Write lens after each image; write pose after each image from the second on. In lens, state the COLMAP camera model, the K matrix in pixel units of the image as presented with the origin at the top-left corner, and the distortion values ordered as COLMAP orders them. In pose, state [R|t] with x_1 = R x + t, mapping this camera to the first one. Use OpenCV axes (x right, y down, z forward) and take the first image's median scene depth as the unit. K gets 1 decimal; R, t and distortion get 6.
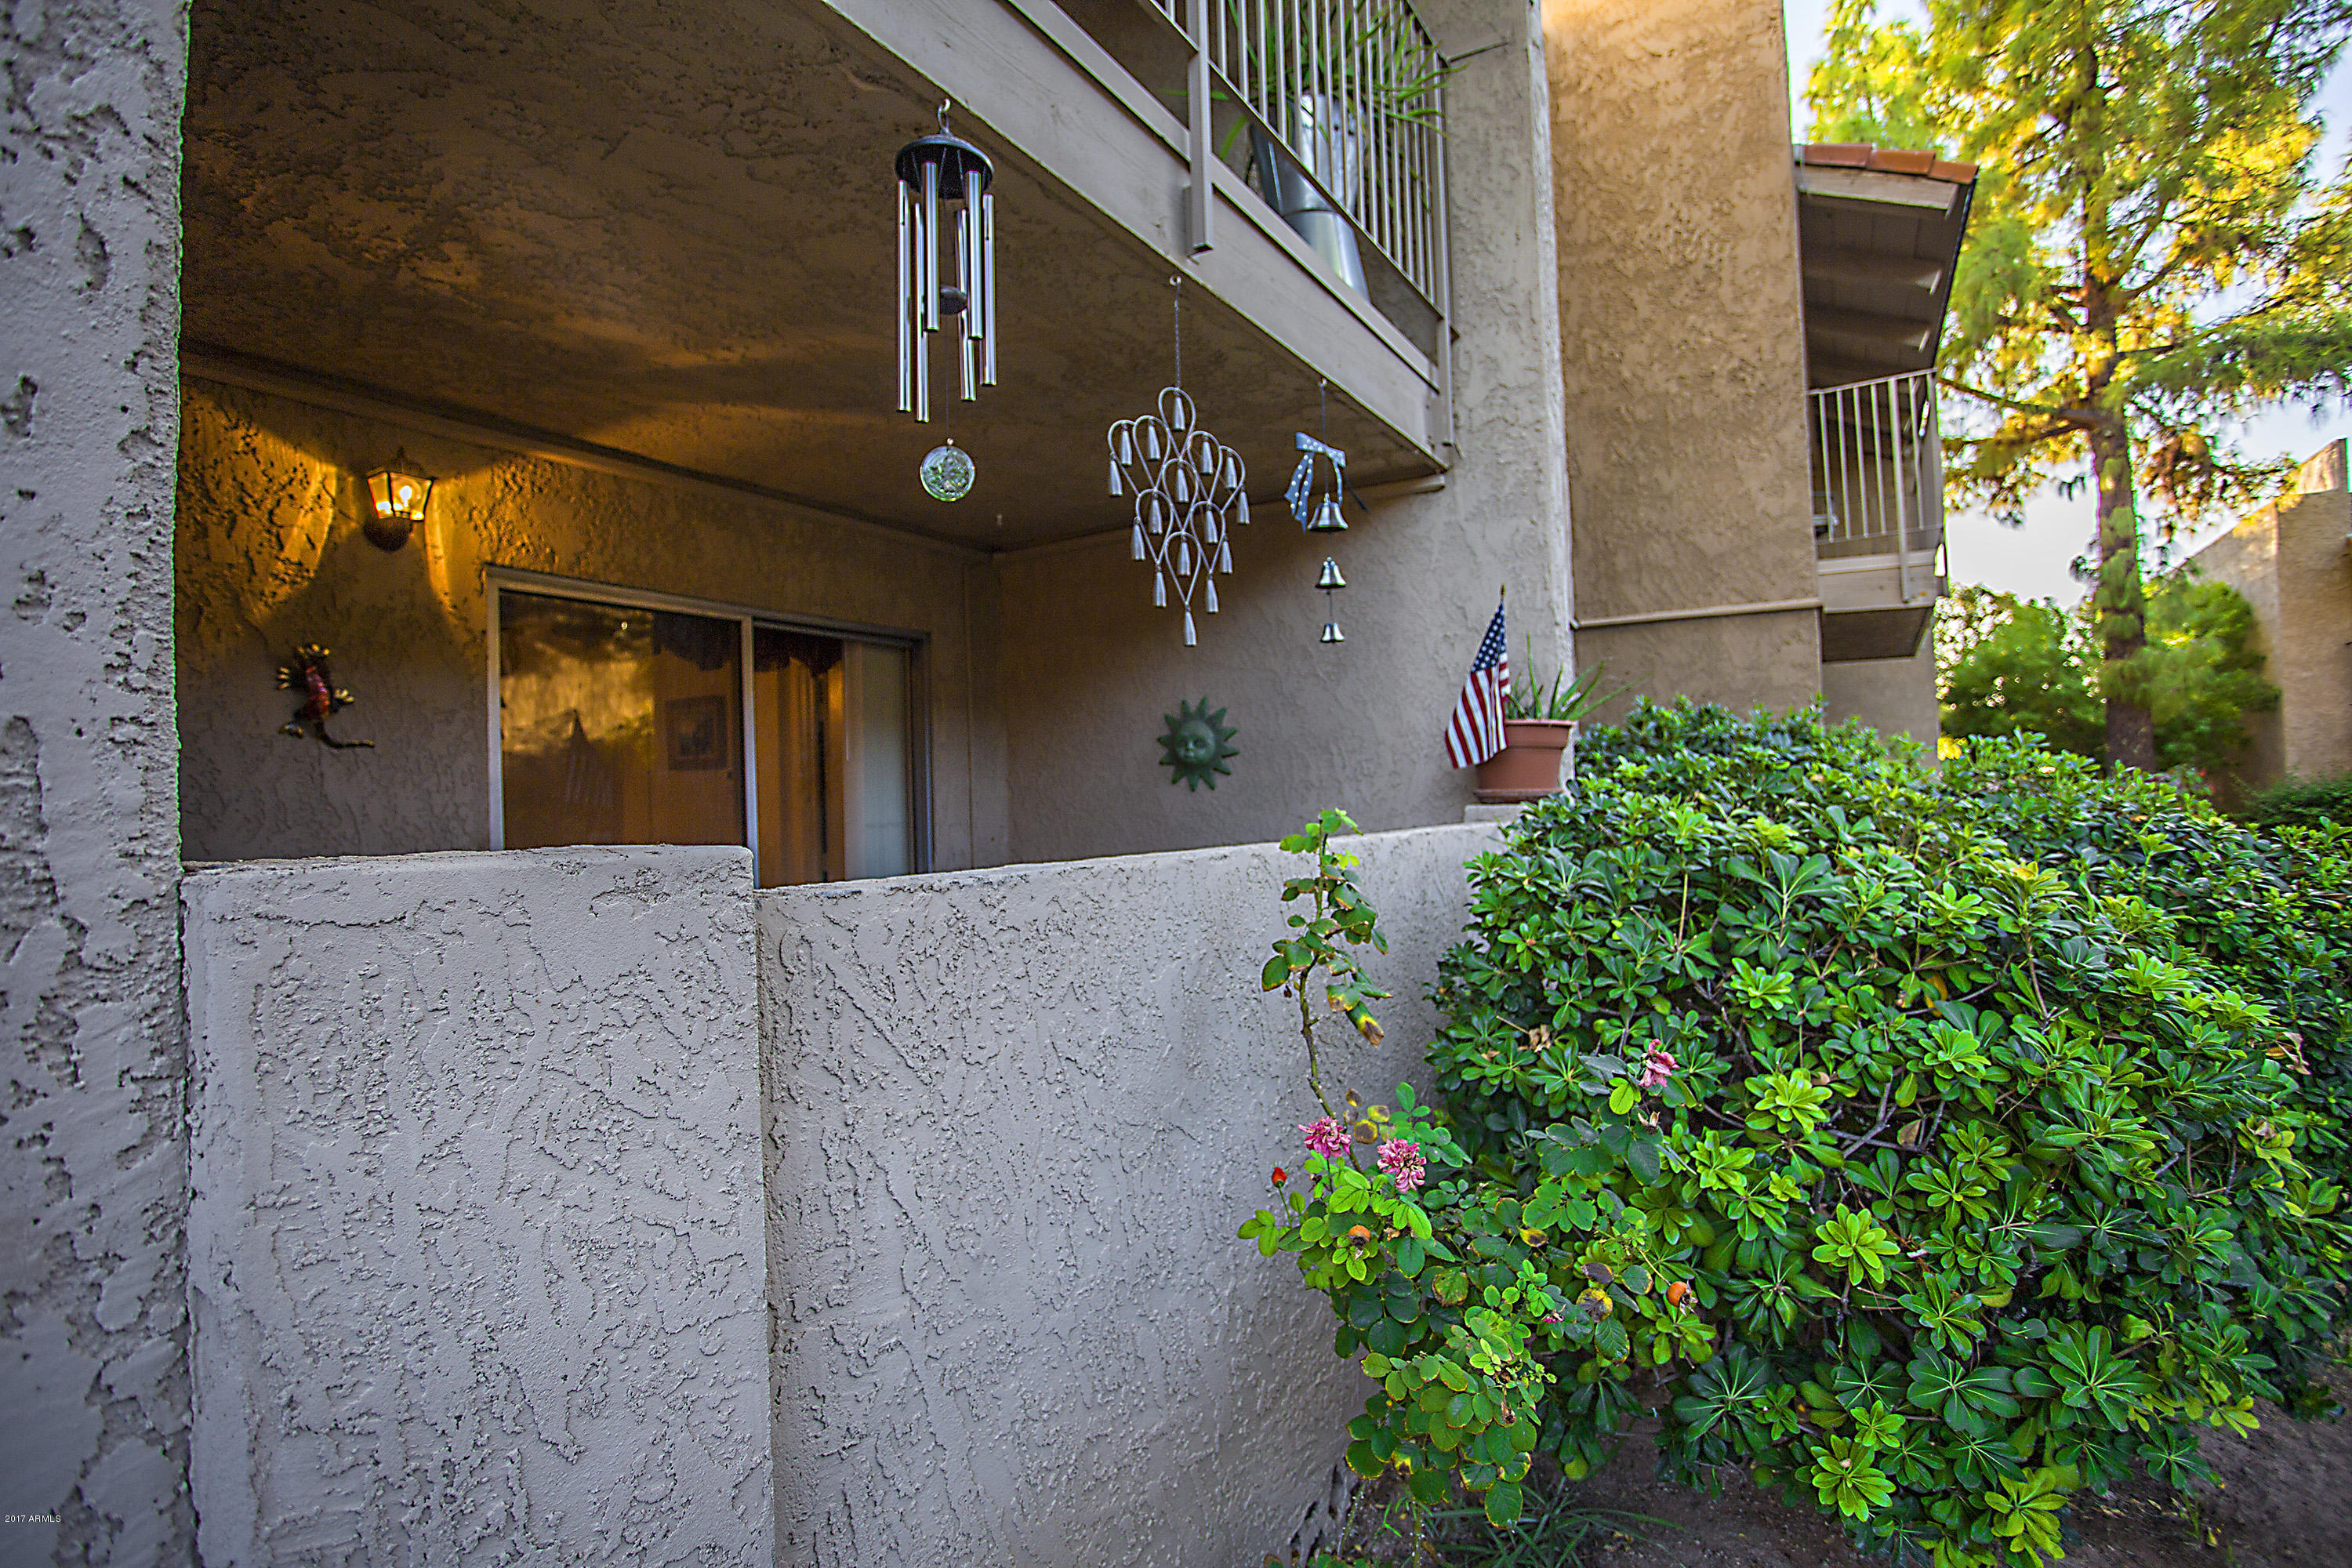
lens RADIAL K [[1137.8, 0, 1164.2], [0, 1137.8, 783.3], [0, 0, 1]] dist [-0.069258, 0.022575]
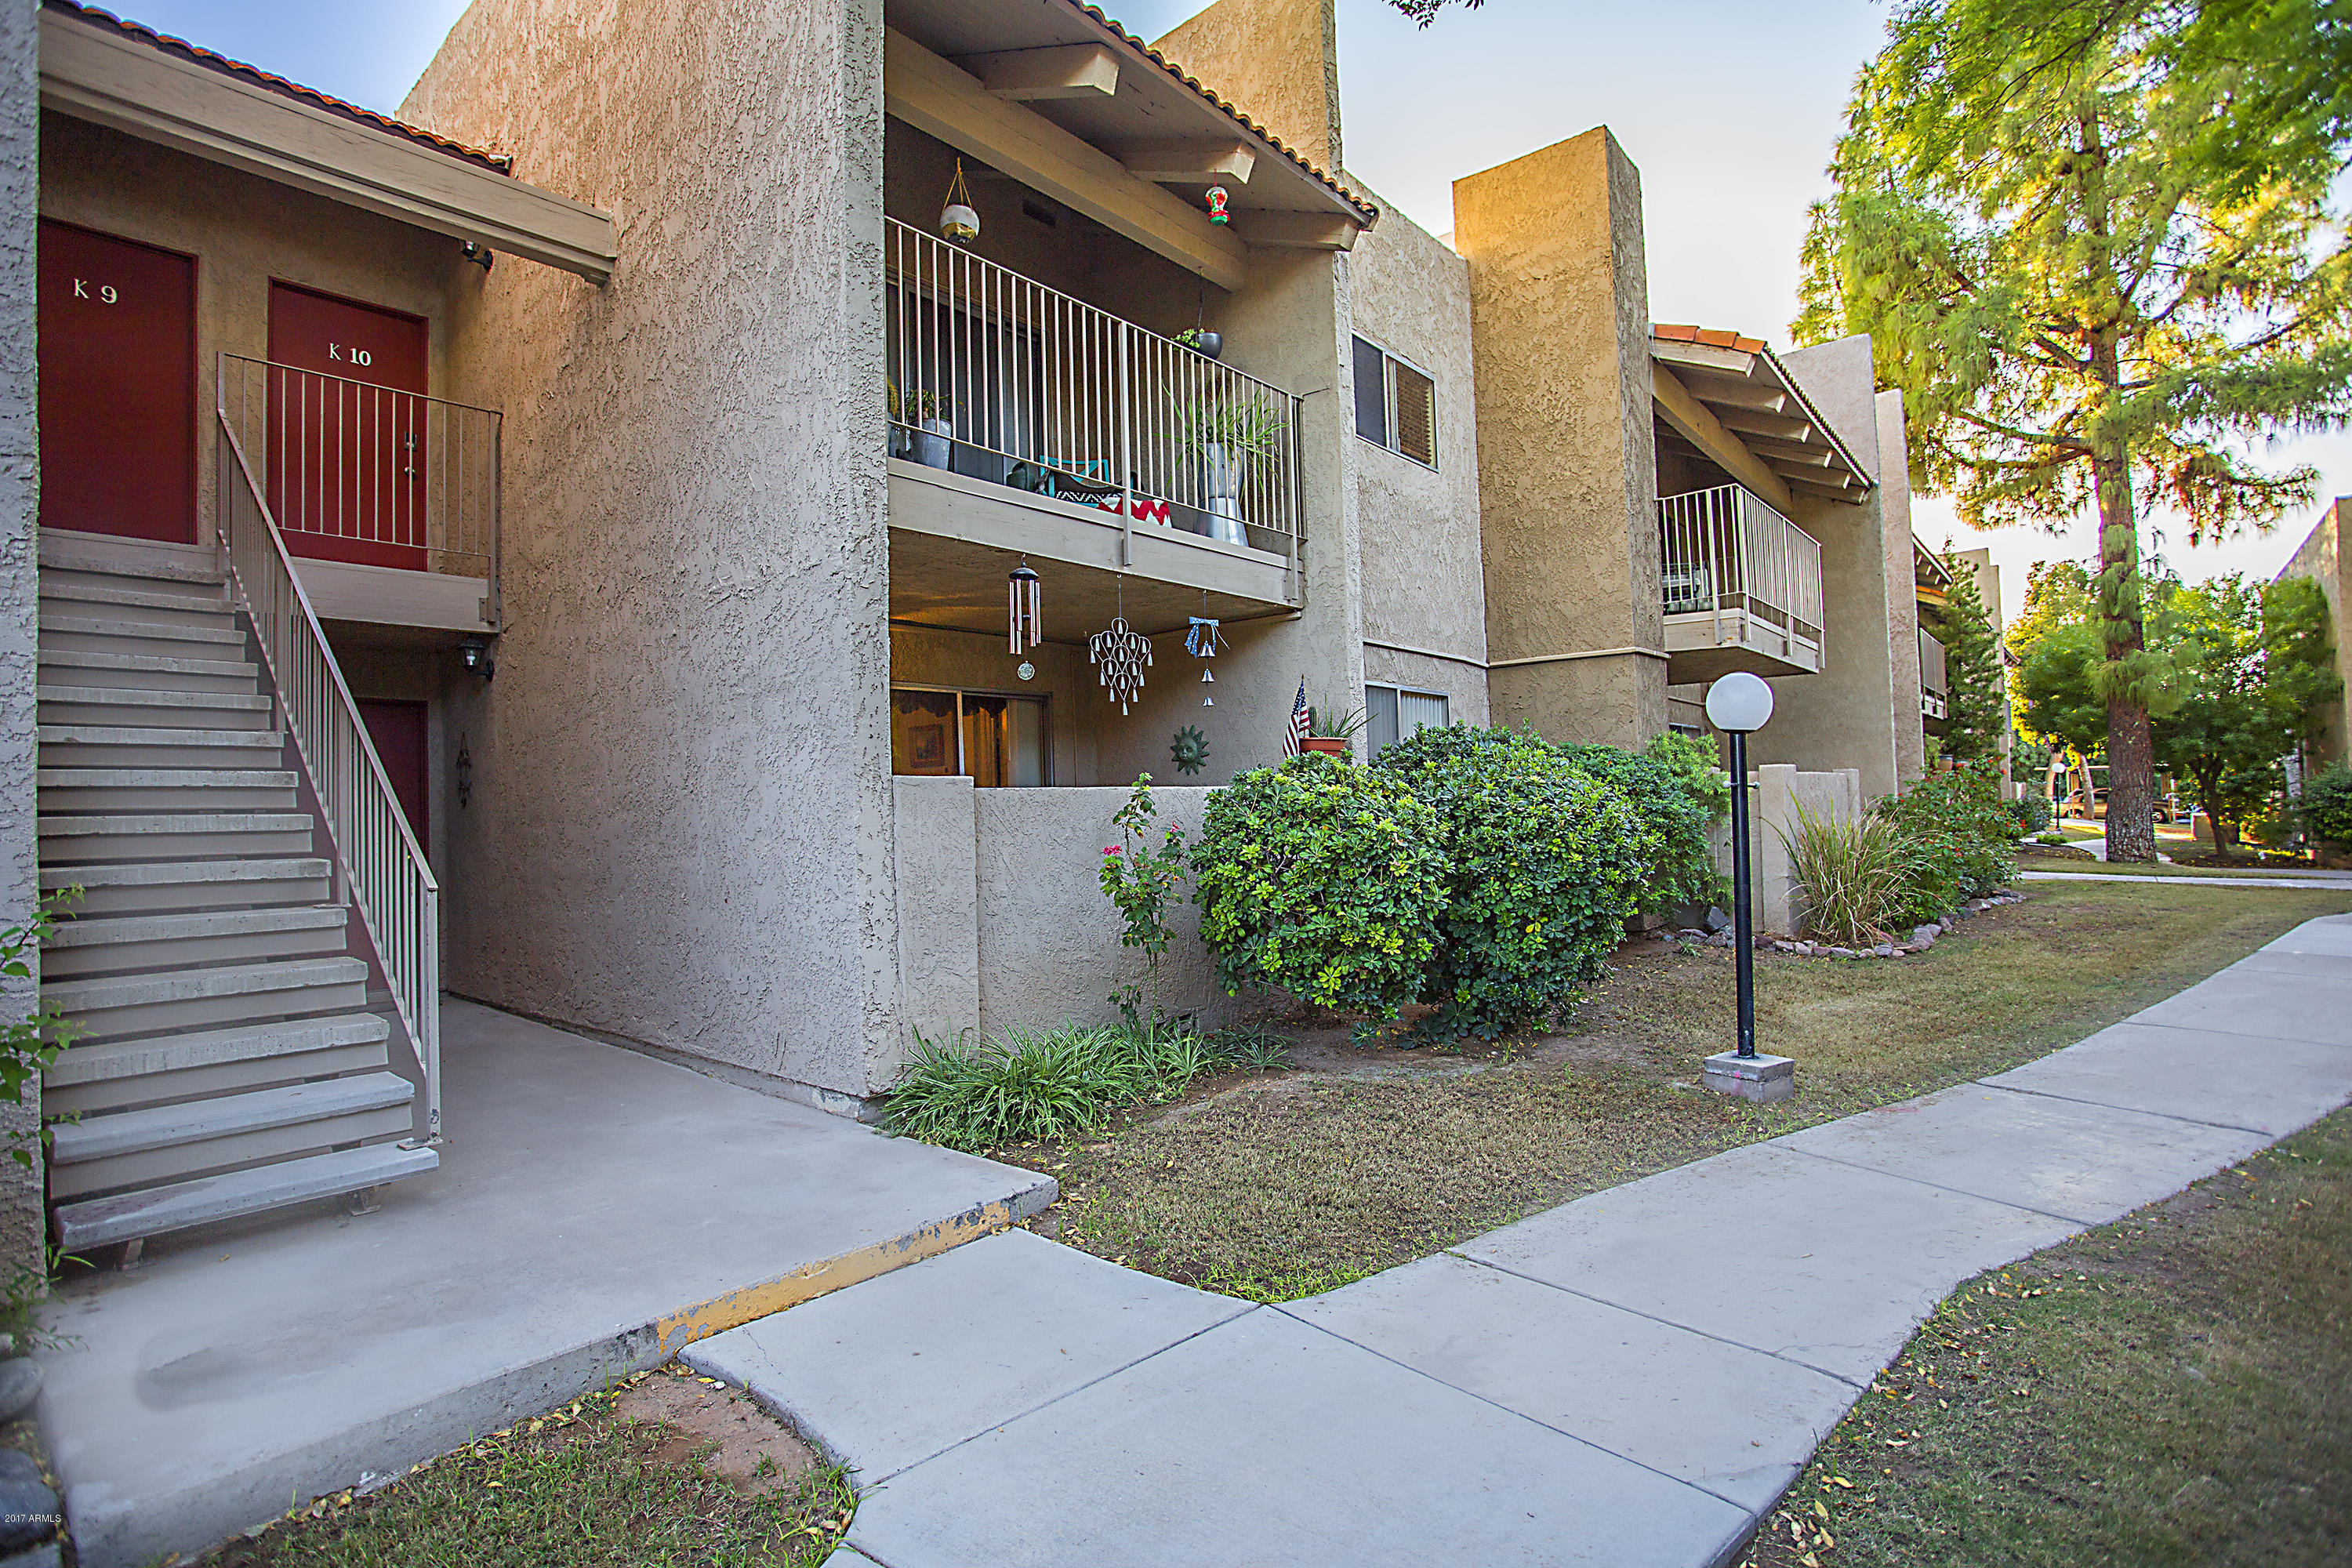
lens RADIAL K [[1137.8, 0, 1179.4], [0, 1137.8, 789.0], [0, 0, 1]] dist [-0.069258, 0.022575]
pose [[0.989235, -0.007367, -0.146152, 0.193296], [0.008121, 0.999957, 0.004560, 0.014478], [0.146112, -0.005697, 0.989252, -0.583613]]
